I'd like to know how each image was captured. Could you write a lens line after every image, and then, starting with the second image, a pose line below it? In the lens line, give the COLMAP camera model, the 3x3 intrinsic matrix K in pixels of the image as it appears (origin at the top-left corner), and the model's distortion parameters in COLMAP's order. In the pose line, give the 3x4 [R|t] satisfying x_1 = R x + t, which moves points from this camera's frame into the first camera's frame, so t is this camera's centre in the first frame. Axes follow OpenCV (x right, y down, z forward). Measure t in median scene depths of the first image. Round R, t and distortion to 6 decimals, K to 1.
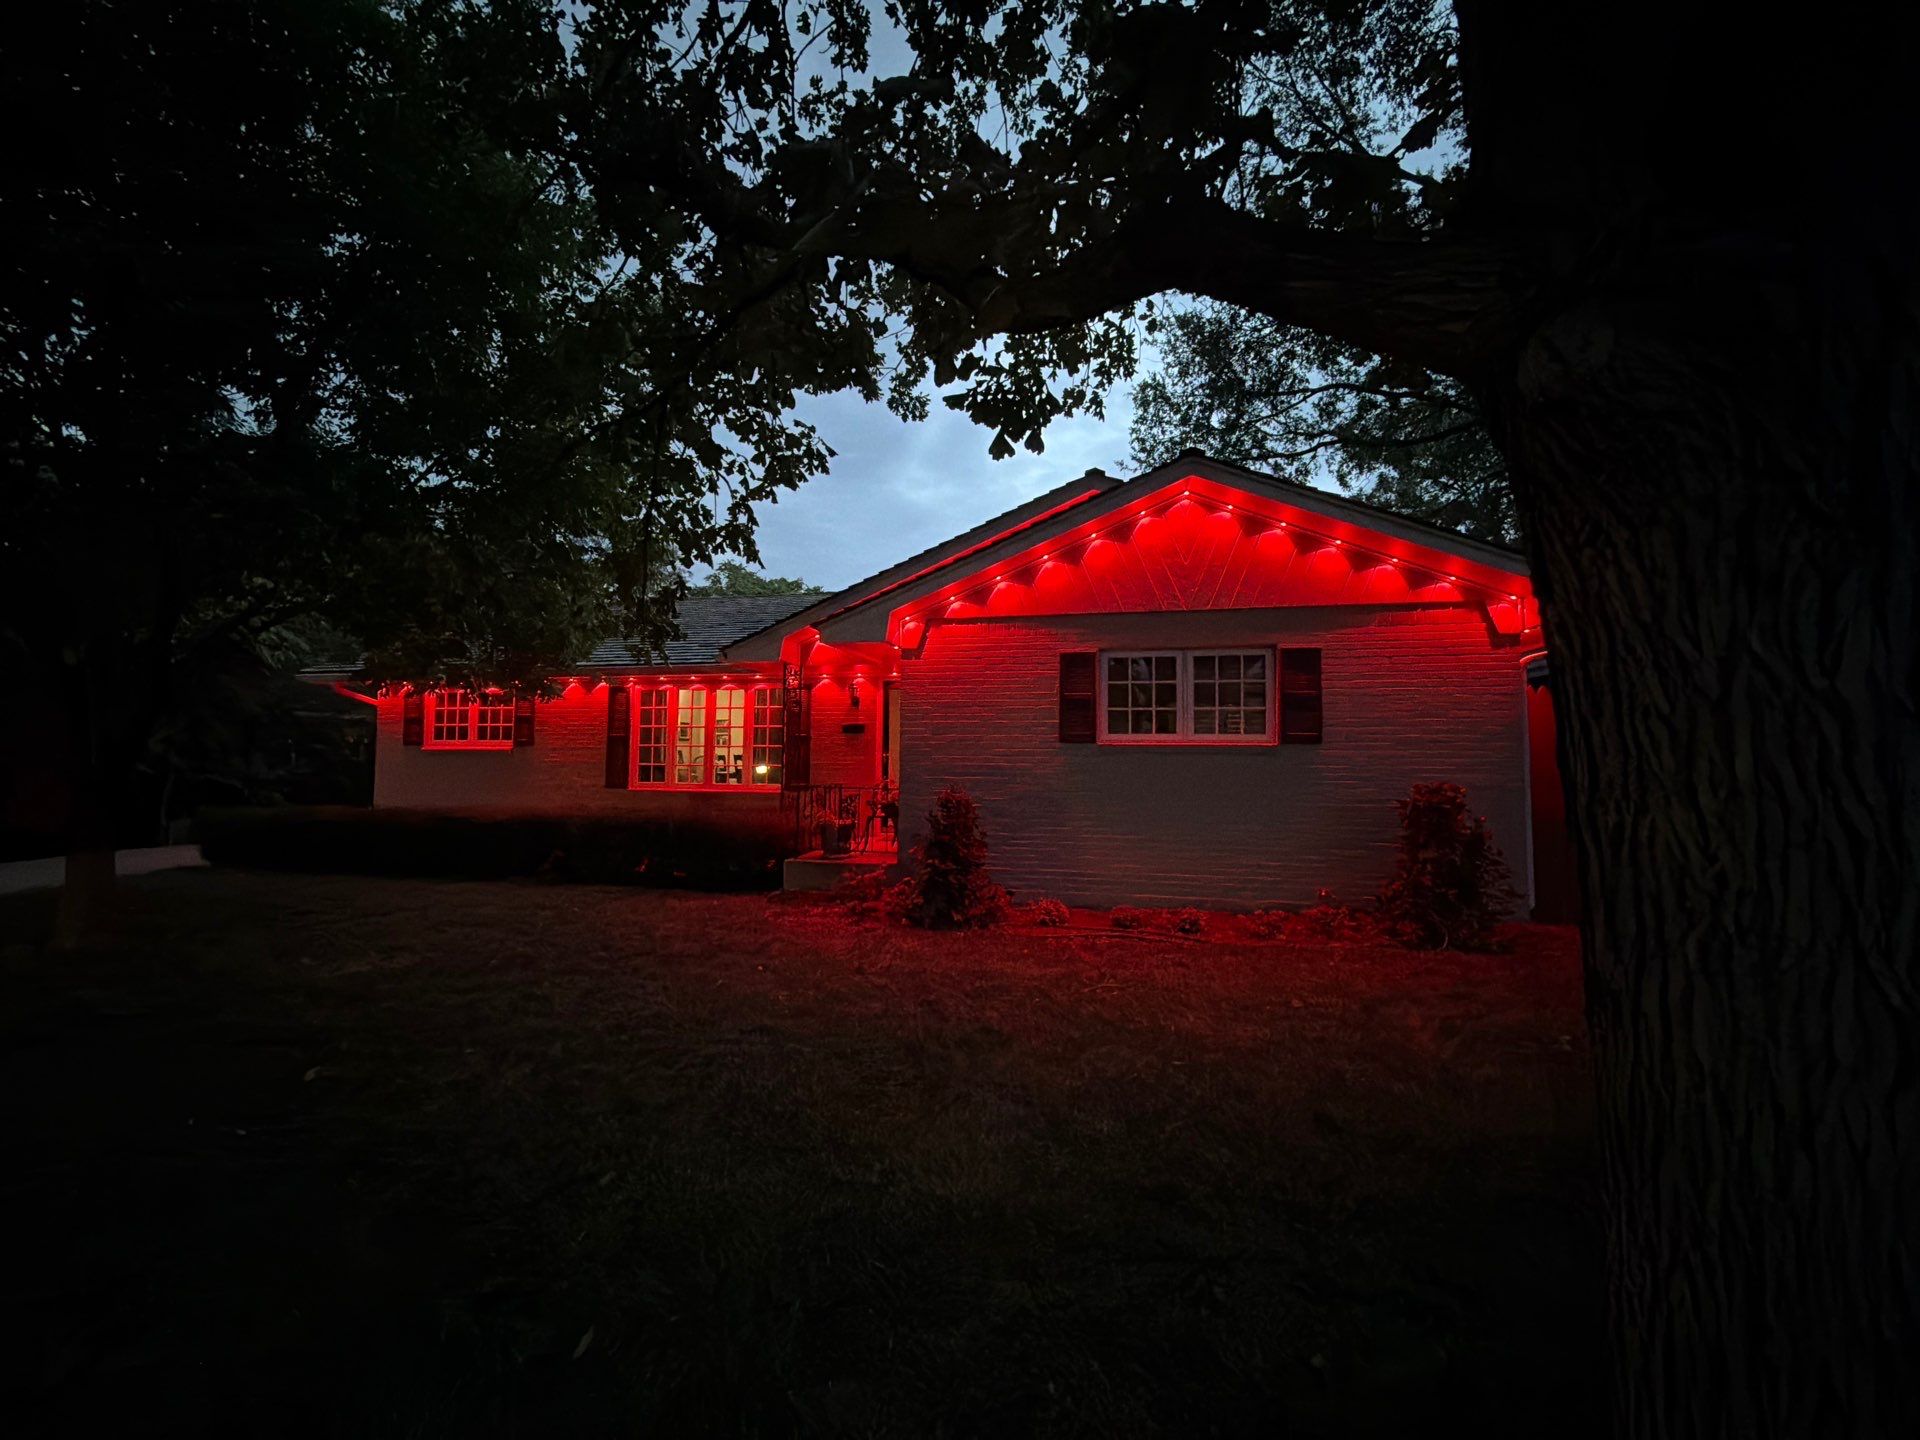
lens RADIAL K [[791.7, 0, 951.7], [0, 791.7, 727.2], [0, 0, 1]] dist [0.002196, 0.000064]
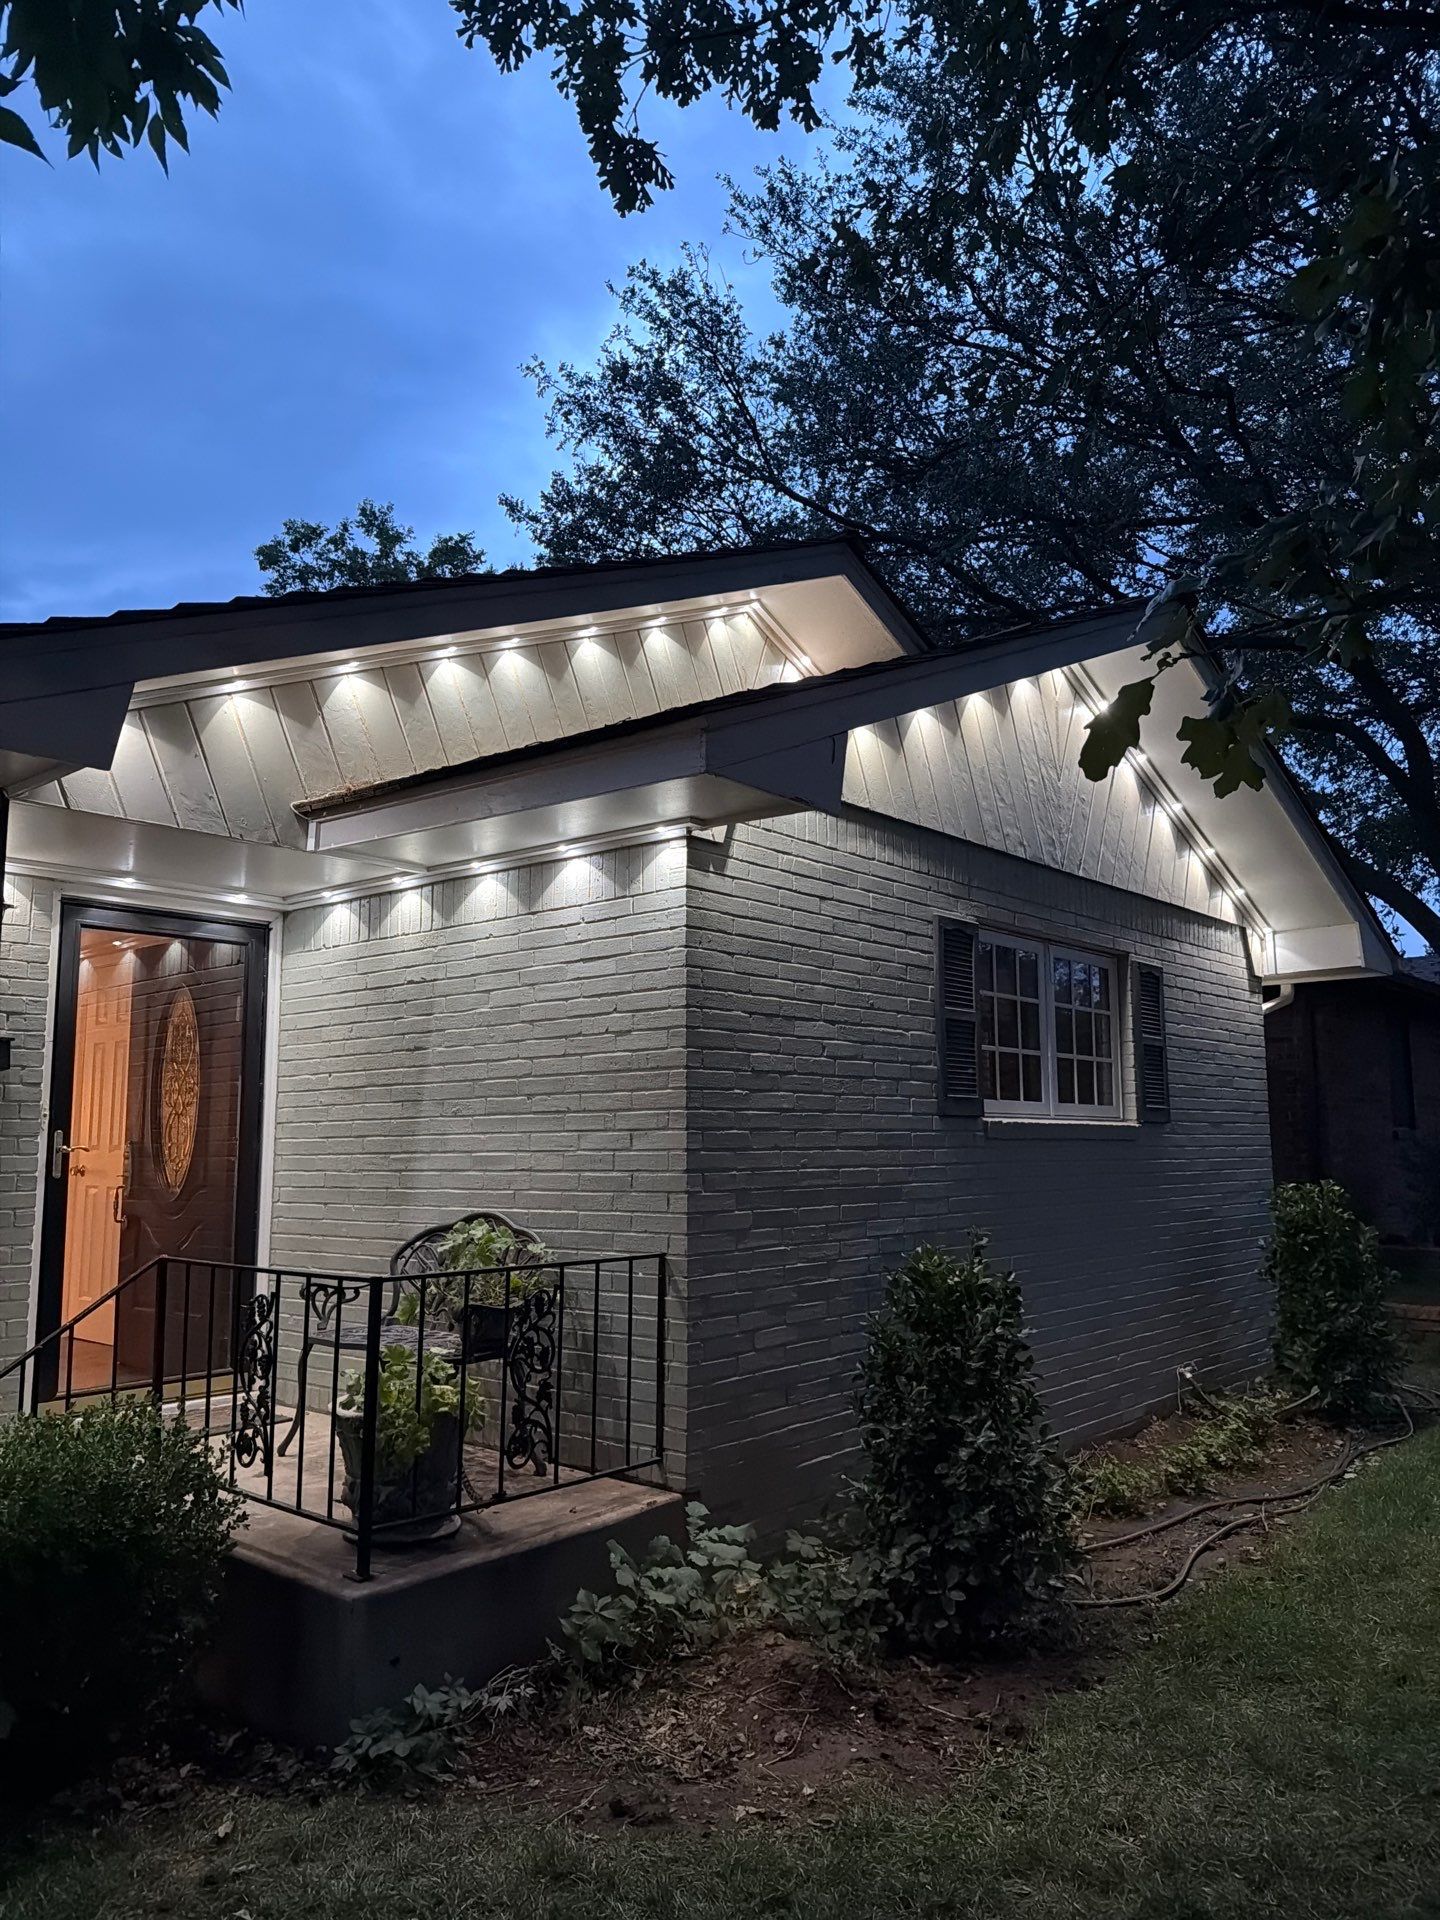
lens RADIAL K [[1371.6, 0, 722.0], [0, 1371.6, 951.2], [0, 0, 1]] dist [0.061959, -0.065291]
pose [[0.469445, 0.110412, 0.876031, -0.604482], [-0.037653, 0.993752, -0.105072, 0.012590], [-0.882158, 0.016340, 0.470669, 0.747108]]
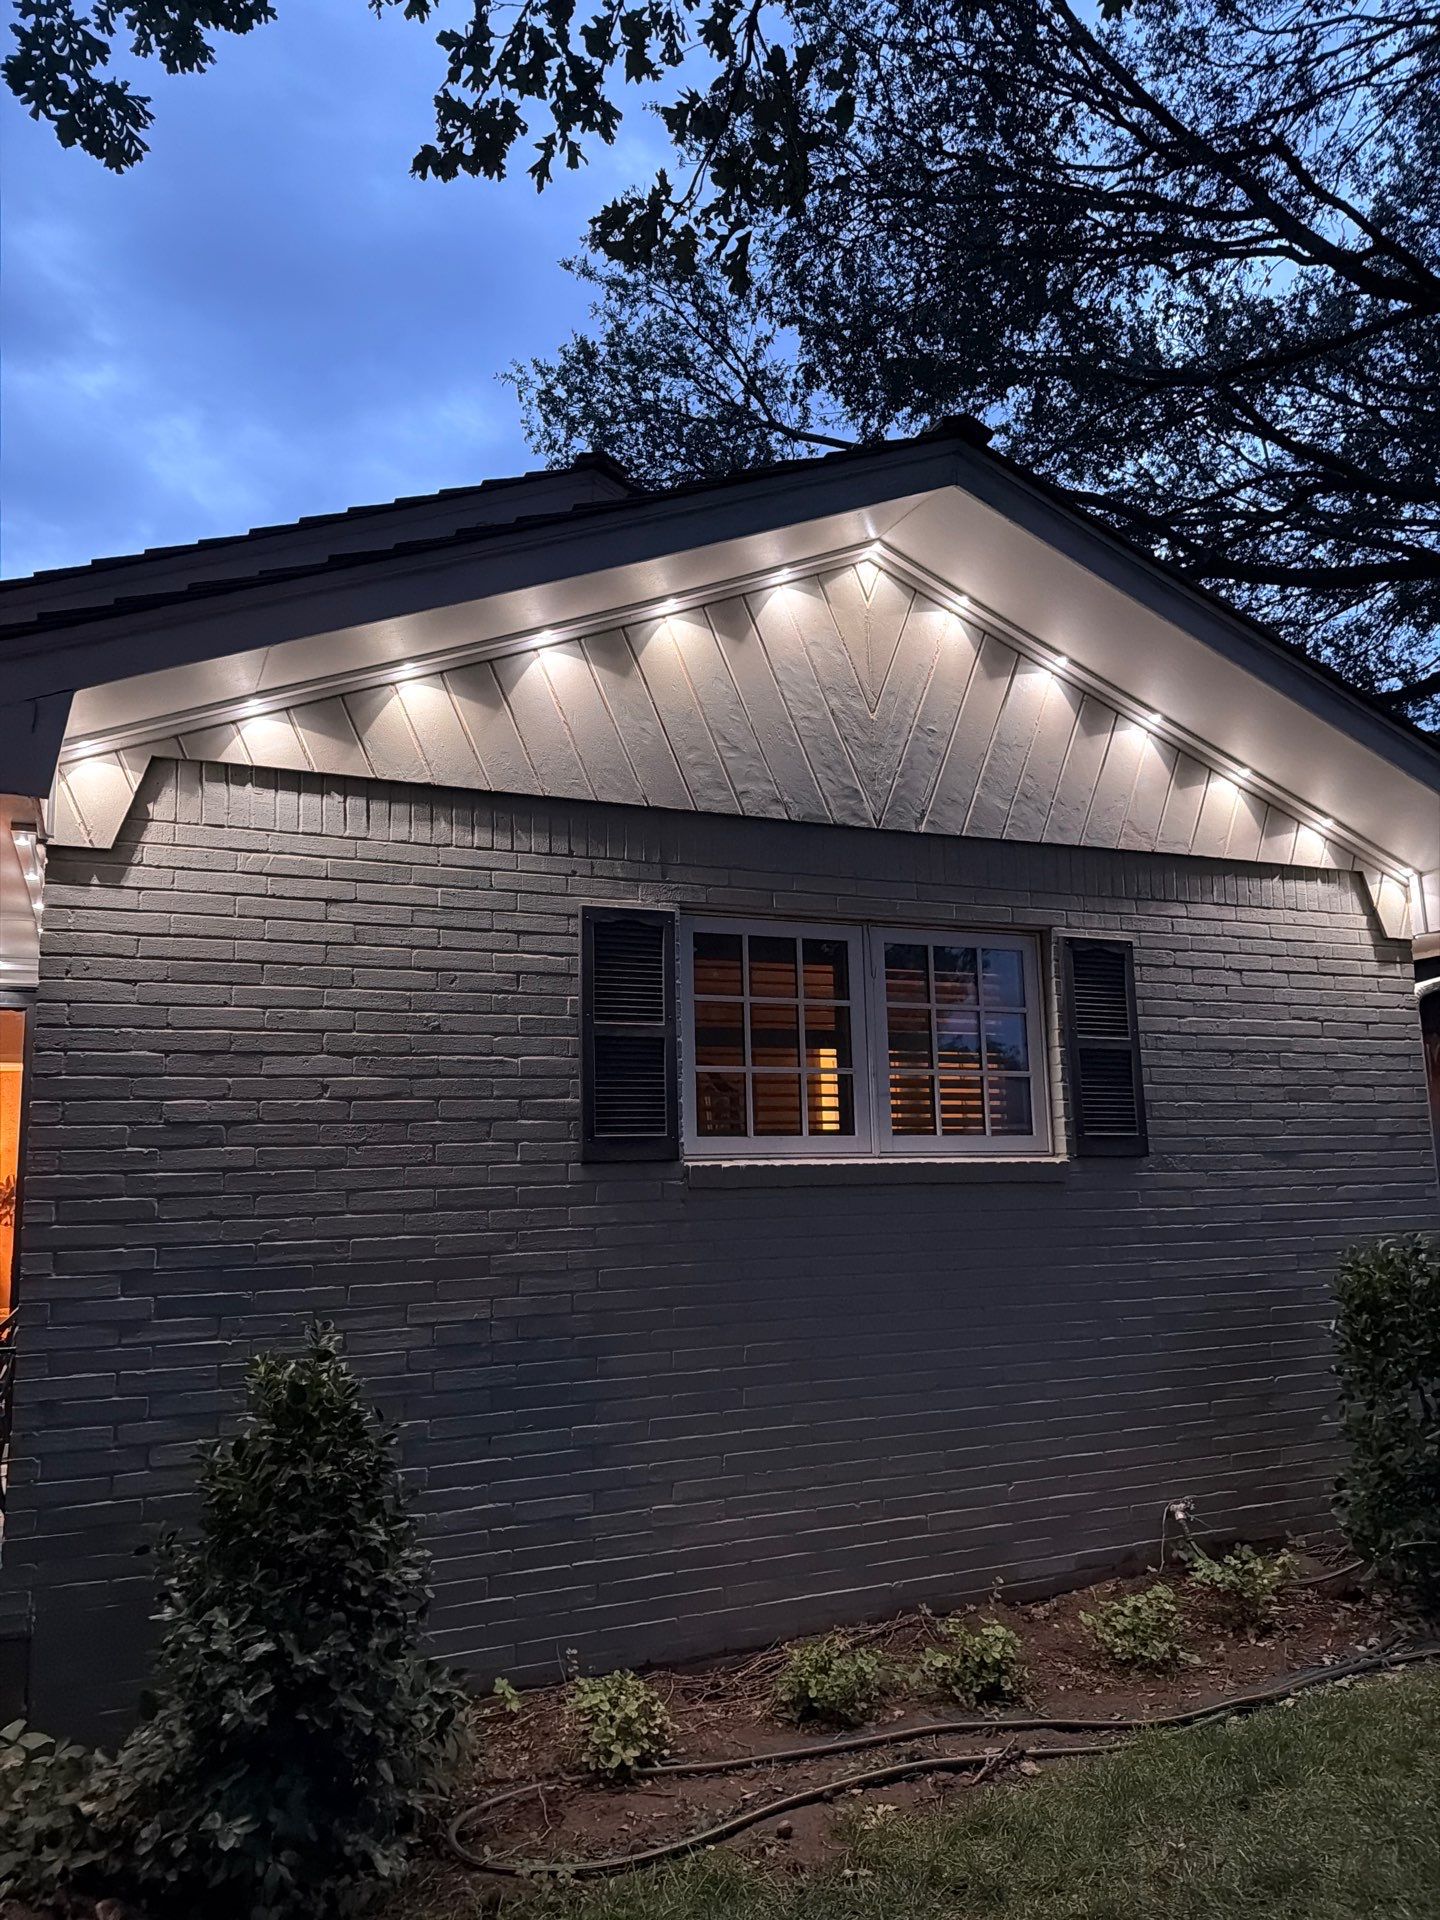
lens RADIAL K [[1371.6, 0, 729.2], [0, 1371.6, 965.6], [0, 0, 1]] dist [0.061959, -0.065291]
pose [[0.800957, 0.066405, 0.595027, -0.171418], [0.005749, 0.992932, -0.118549, 0.004529], [-0.598694, 0.098374, 0.794914, 0.484063]]
